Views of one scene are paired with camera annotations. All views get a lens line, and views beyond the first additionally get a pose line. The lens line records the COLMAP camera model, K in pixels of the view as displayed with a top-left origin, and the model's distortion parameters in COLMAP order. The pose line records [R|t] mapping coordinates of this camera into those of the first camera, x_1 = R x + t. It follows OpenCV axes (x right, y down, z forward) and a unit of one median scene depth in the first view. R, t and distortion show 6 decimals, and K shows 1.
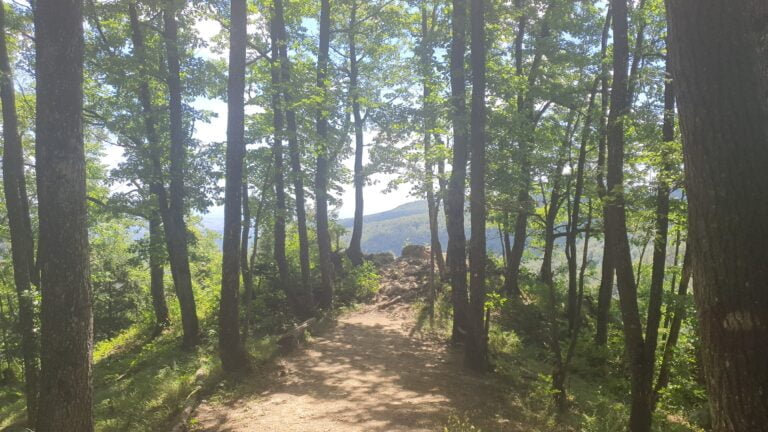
lens RADIAL K [[588.0, 0, 384.0], [0, 588.0, 216.6], [0, 0, 1]] dist [-0.004892, -0.000551]
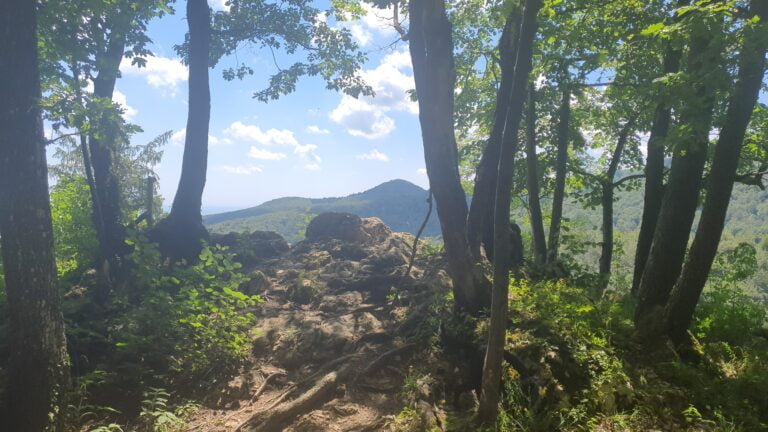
lens RADIAL K [[588.0, 0, 384.2], [0, 588.0, 215.5], [0, 0, 1]] dist [-0.004892, -0.000551]
pose [[0.974786, 0.007986, 0.222997, -0.010288], [-0.008519, 0.999963, 0.001431, 0.057352], [-0.222978, -0.003295, 0.974818, 0.674653]]
